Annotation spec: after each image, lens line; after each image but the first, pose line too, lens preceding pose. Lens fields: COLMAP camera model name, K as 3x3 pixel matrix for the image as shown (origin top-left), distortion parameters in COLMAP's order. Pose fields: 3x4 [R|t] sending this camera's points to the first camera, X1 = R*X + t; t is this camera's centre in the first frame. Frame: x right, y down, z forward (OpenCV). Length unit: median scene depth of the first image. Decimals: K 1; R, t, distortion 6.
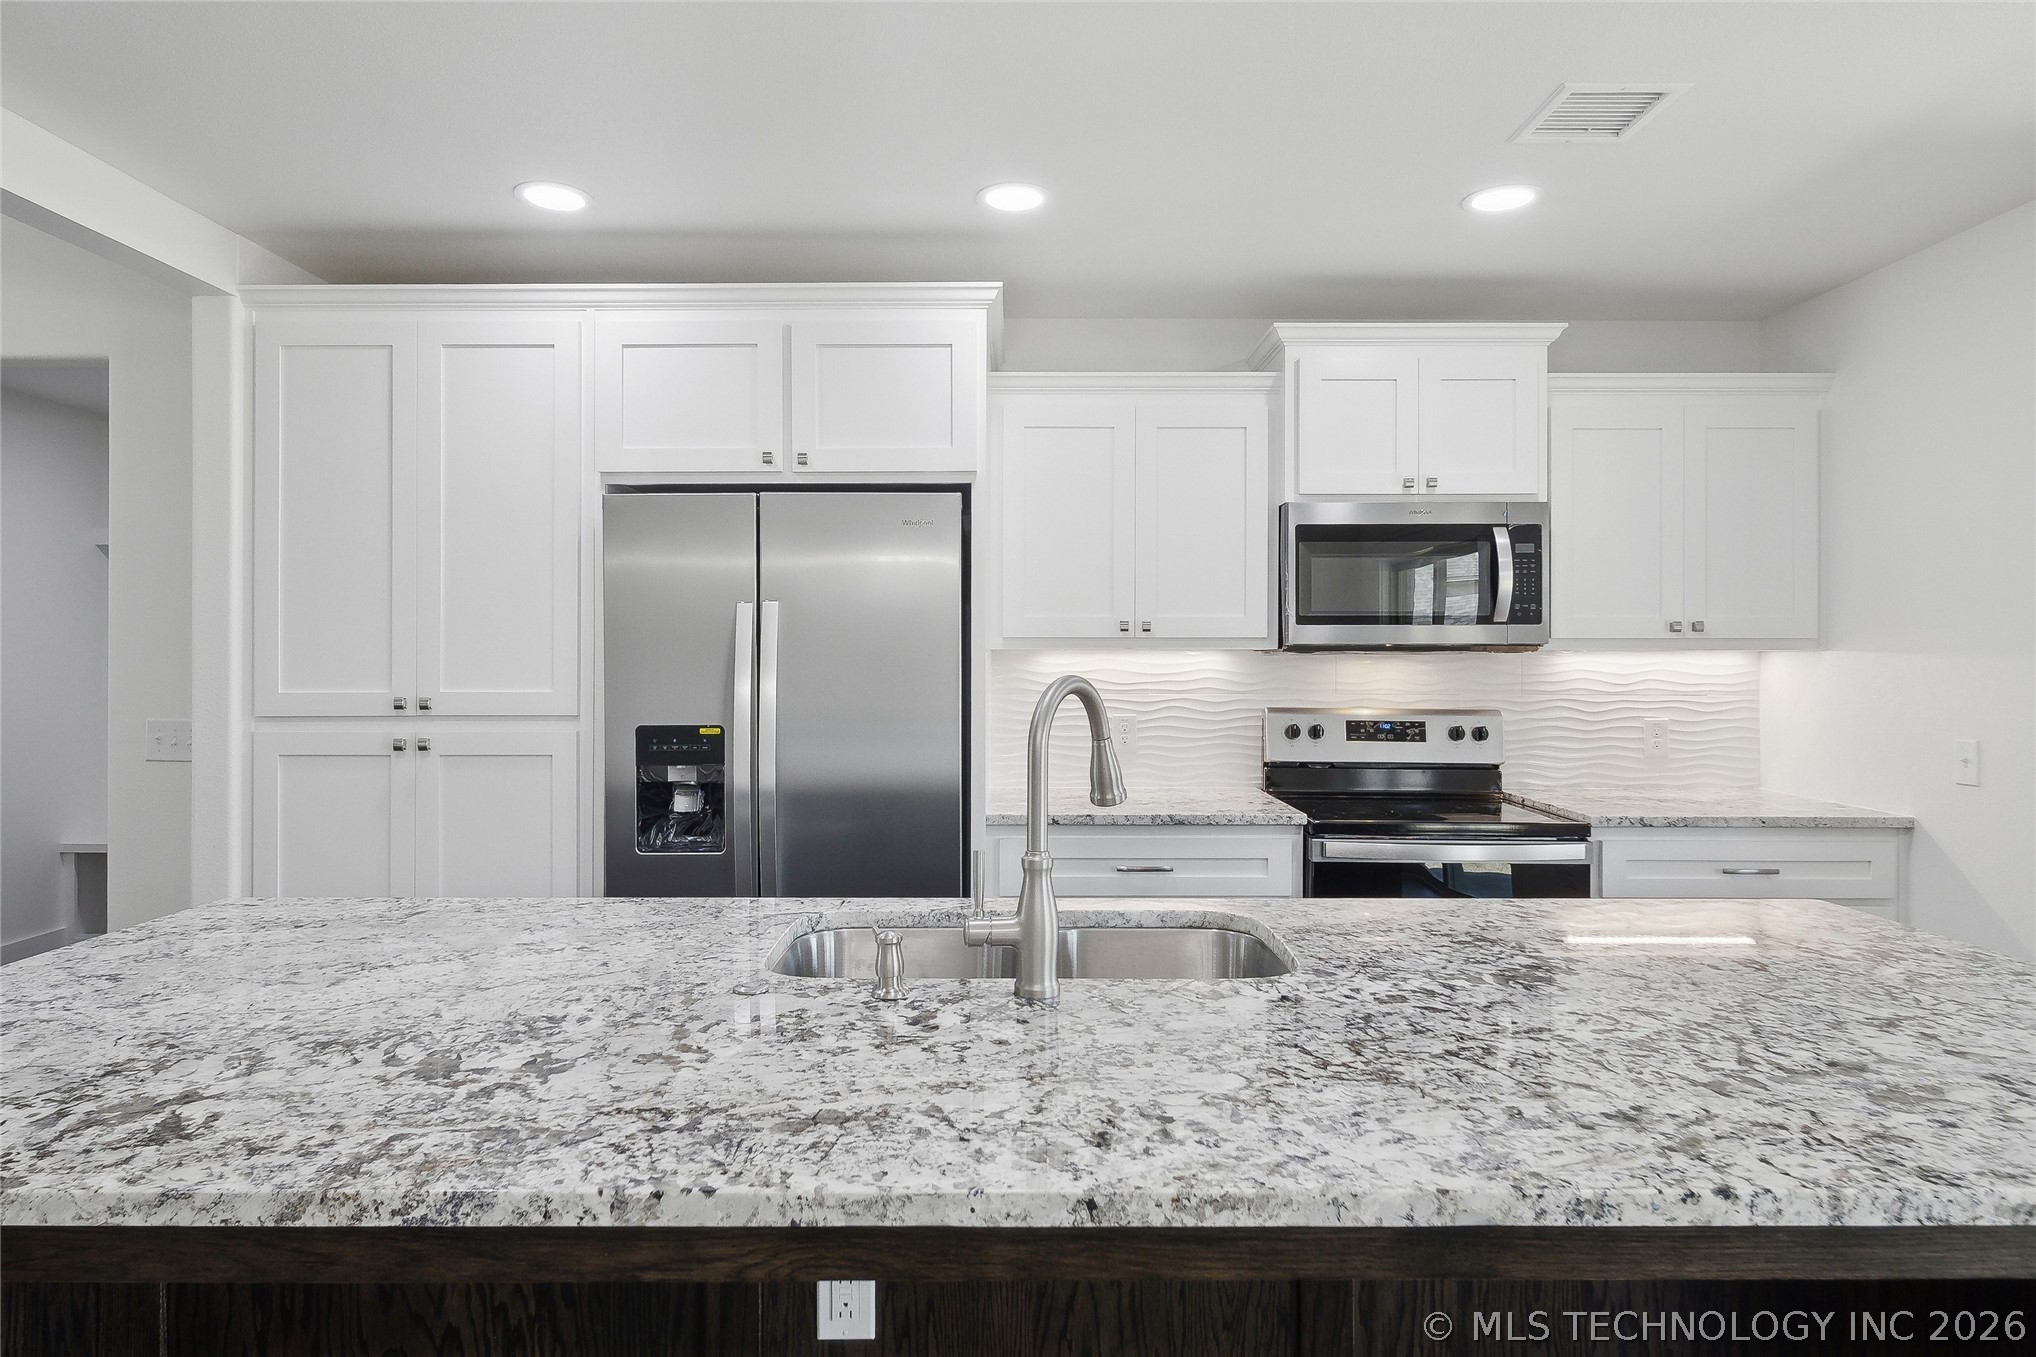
lens RADIAL K [[1191.2, 0, 1017.9], [0, 1191.2, 646.7], [0, 0, 1]] dist [0.002303, 0.000315]
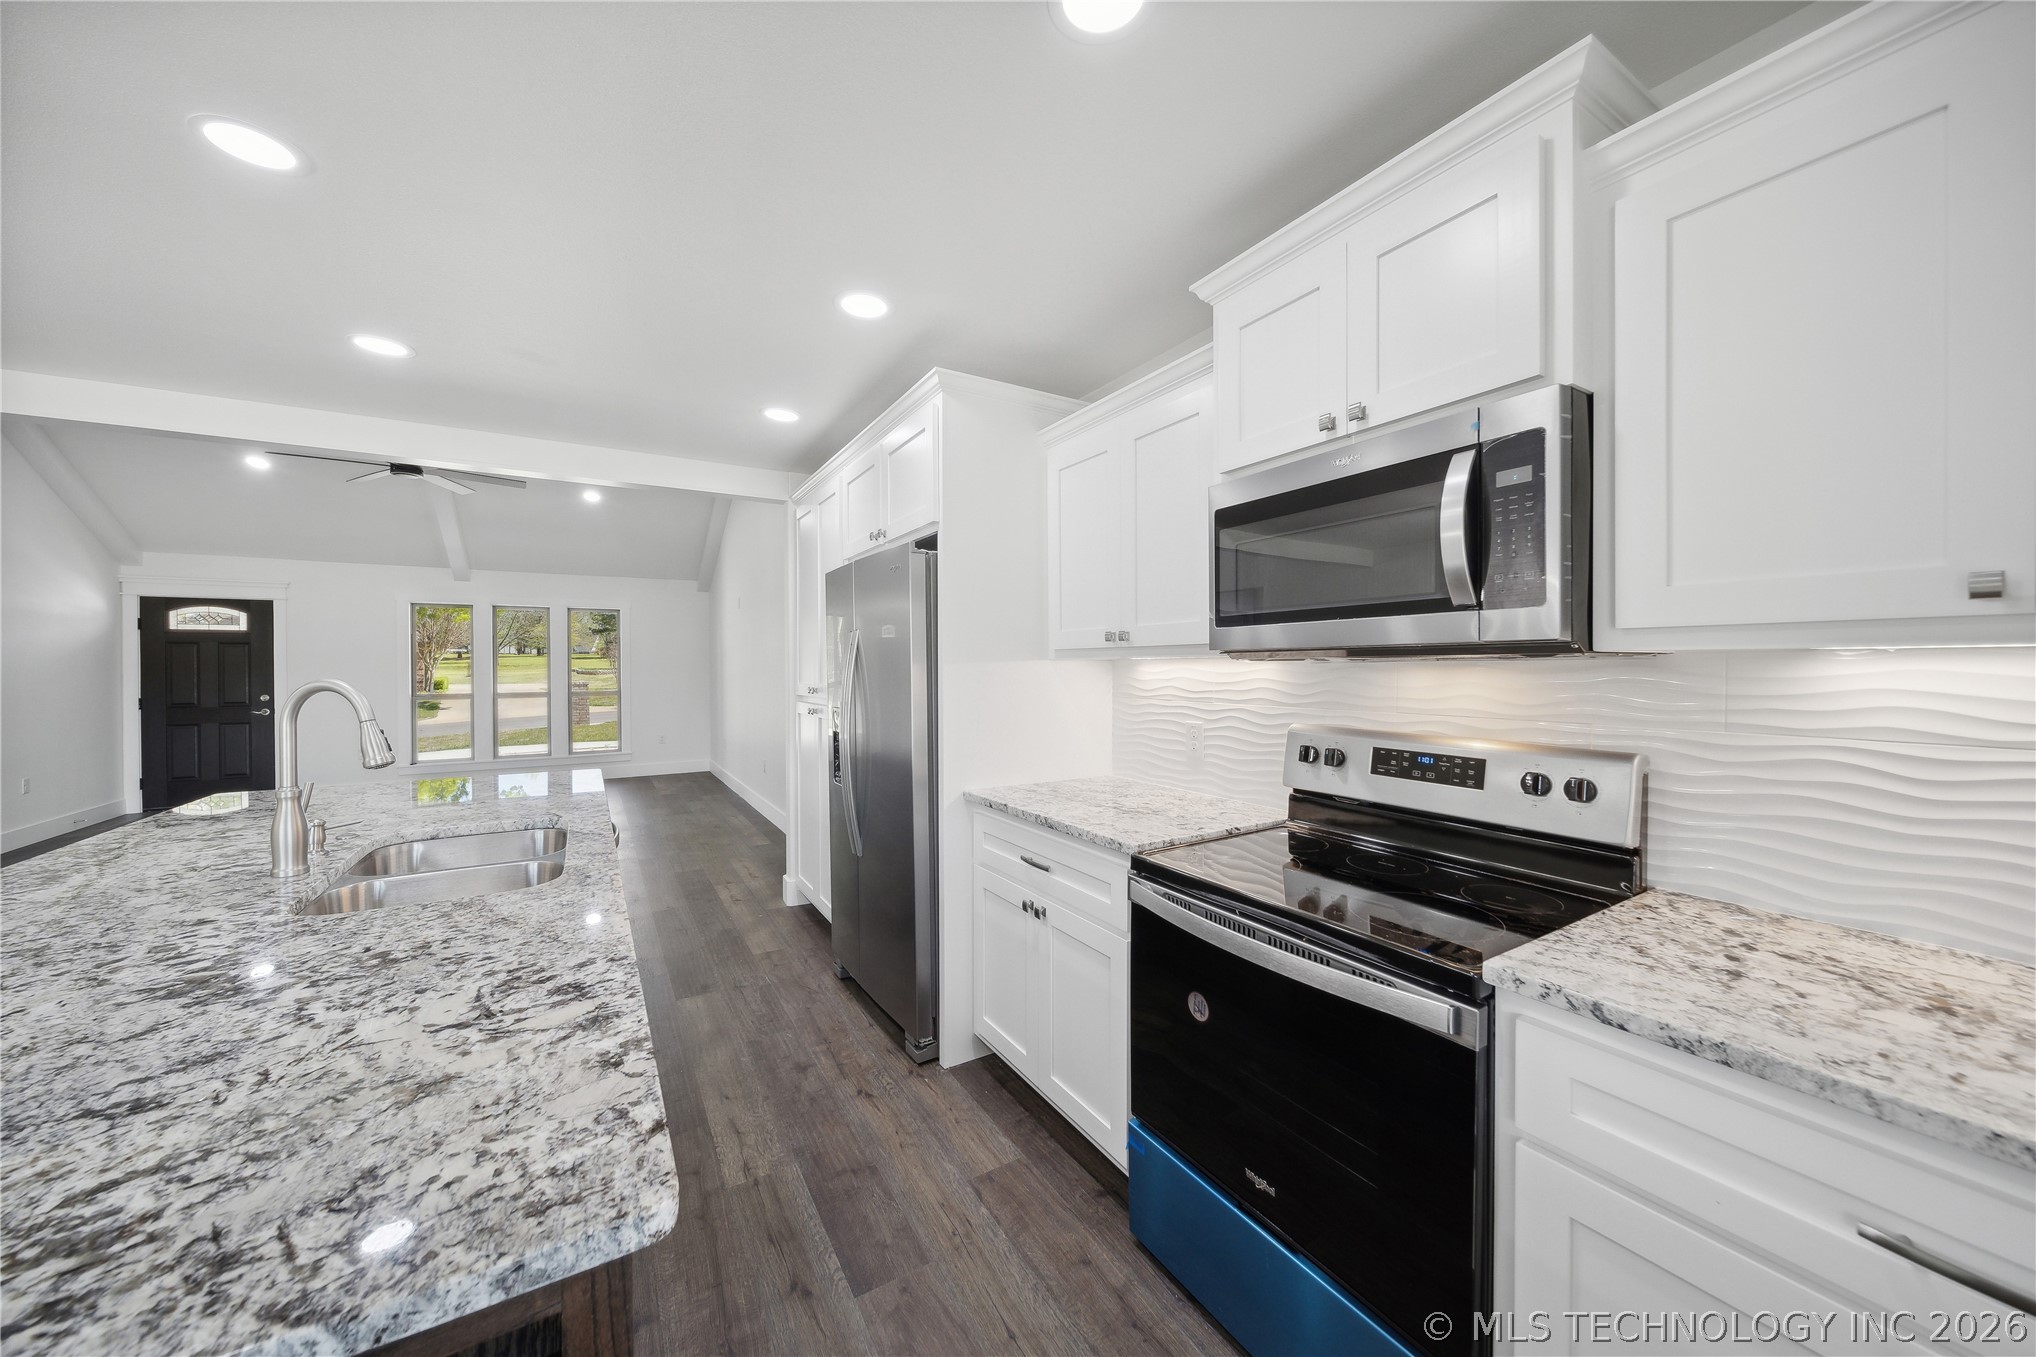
lens RADIAL K [[719.9, 0, 1007.7], [0, 719.9, 673.8], [0, 0, 1]] dist [-0.003572, -0.000392]
pose [[0.507235, 0.009347, -0.861757, 0.603930], [0.006192, 0.999876, 0.014490, 0.006817], [0.861786, -0.012686, 0.507114, 0.608632]]
